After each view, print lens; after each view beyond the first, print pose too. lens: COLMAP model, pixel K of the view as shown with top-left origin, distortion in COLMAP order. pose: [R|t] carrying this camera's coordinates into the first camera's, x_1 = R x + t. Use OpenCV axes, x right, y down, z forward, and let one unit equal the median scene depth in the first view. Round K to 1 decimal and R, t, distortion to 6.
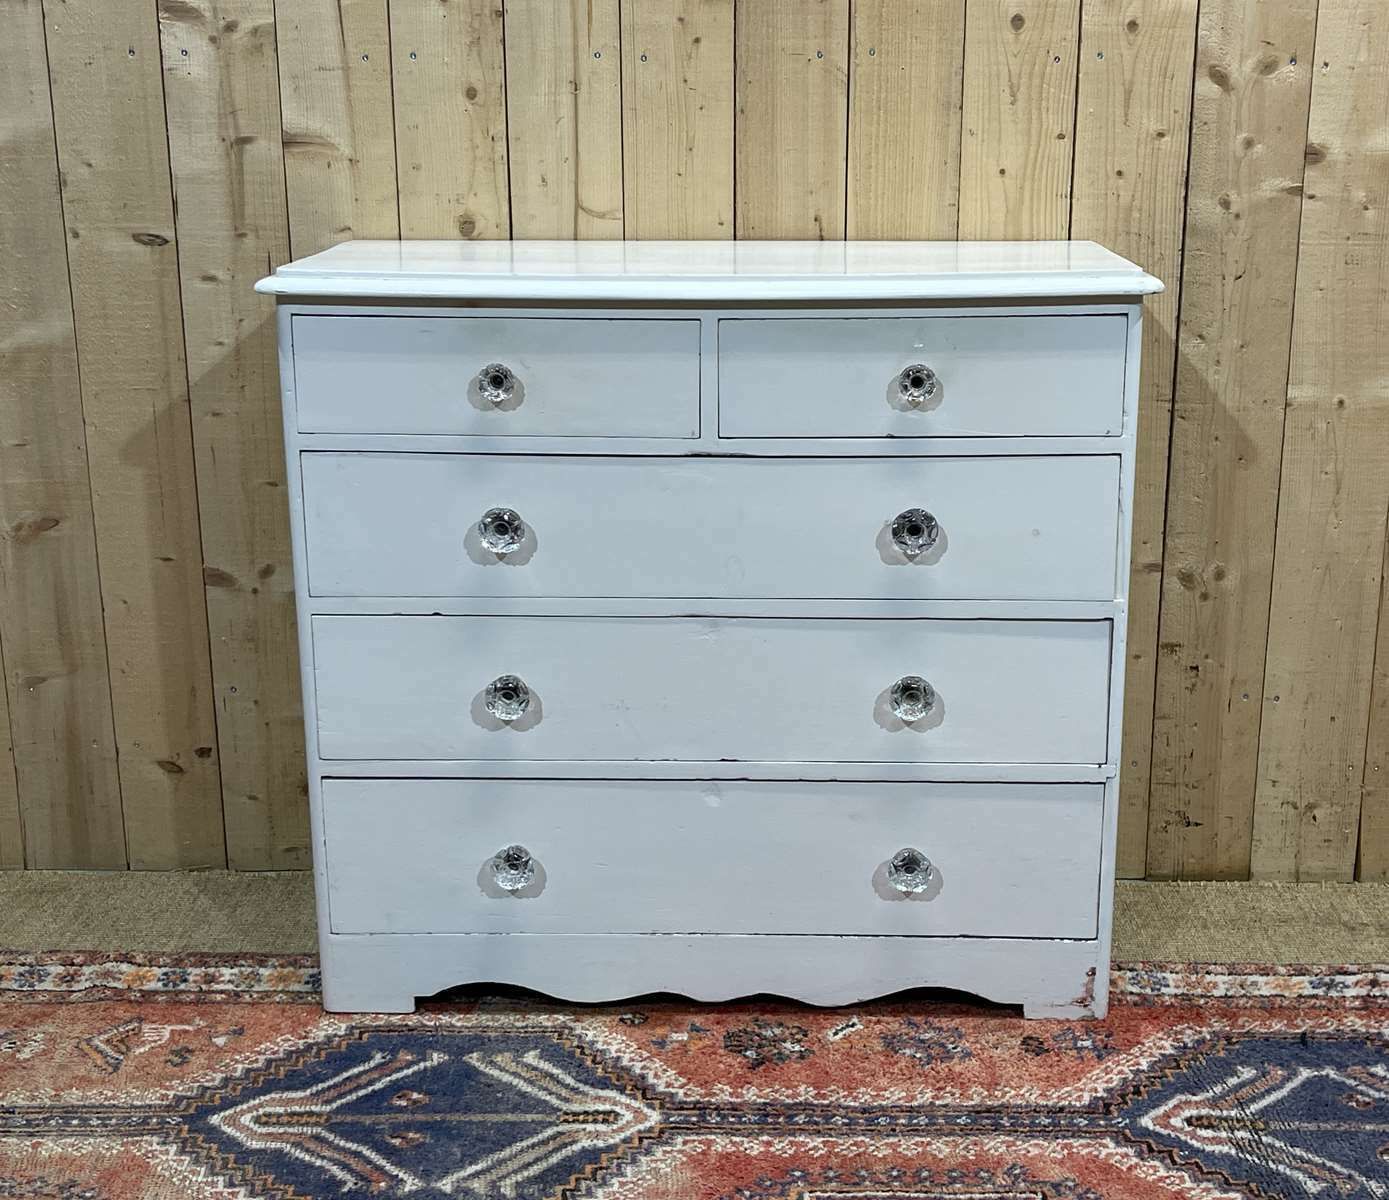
lens RADIAL K [[1873.6, 0, 727.2], [0, 1873.6, 598.0], [0, 0, 1]] dist [0.073152, -0.164240]
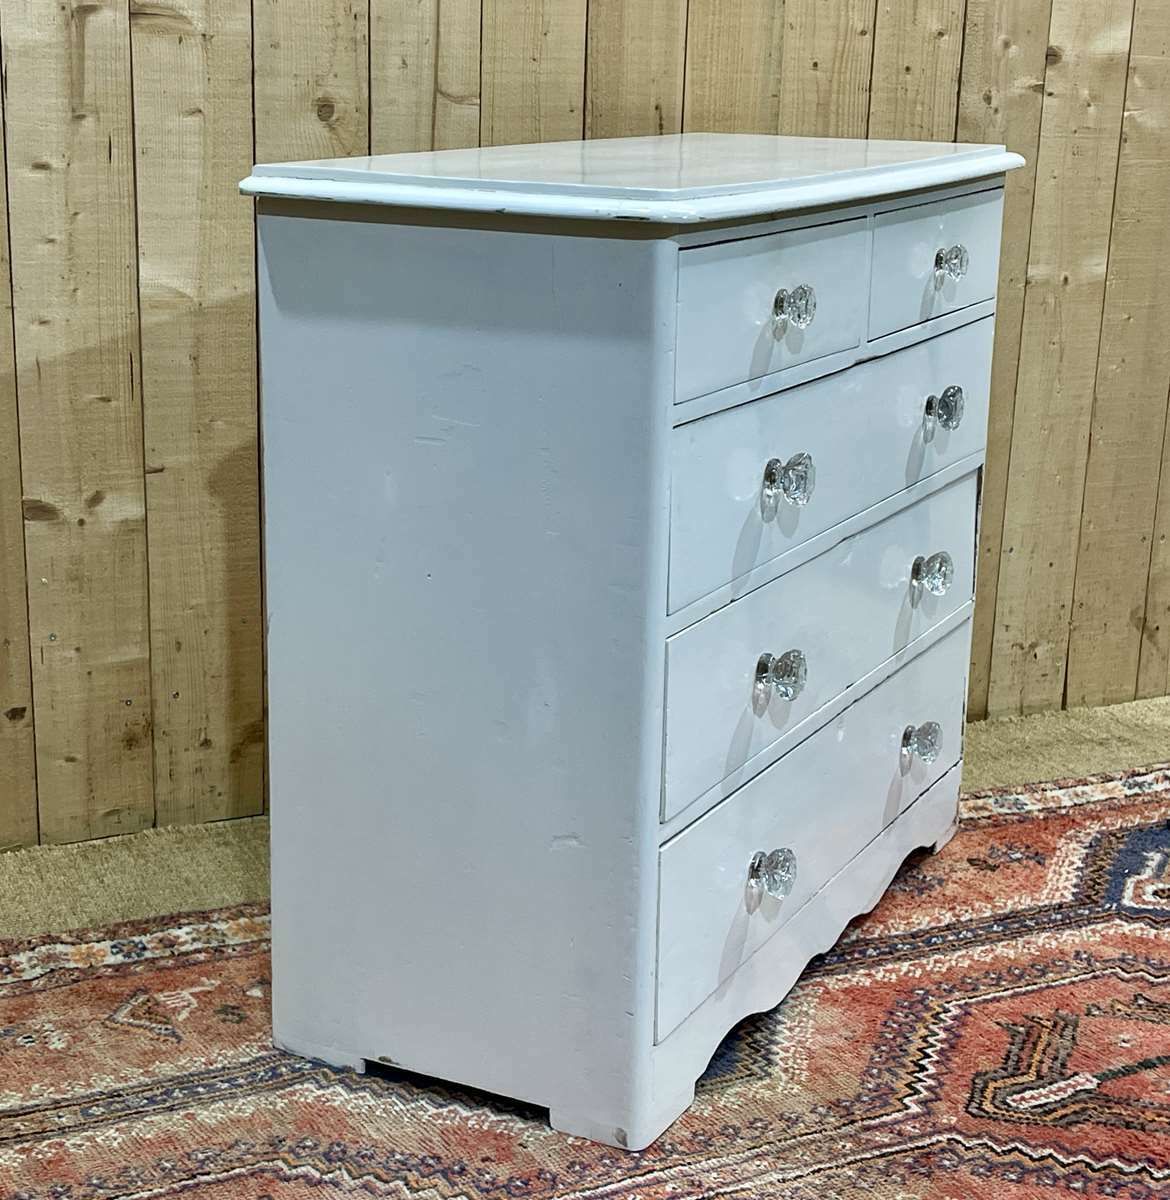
lens RADIAL K [[2029.8, 0, 585.0], [0, 2029.8, 600.0], [0, 0, 1]] dist [0.126322, -0.410699]
pose [[0.893168, -0.091484, 0.440319, -0.531855], [0.087436, 0.995733, 0.029522, 0.028476], [-0.441141, 0.012132, 0.897356, 0.035046]]
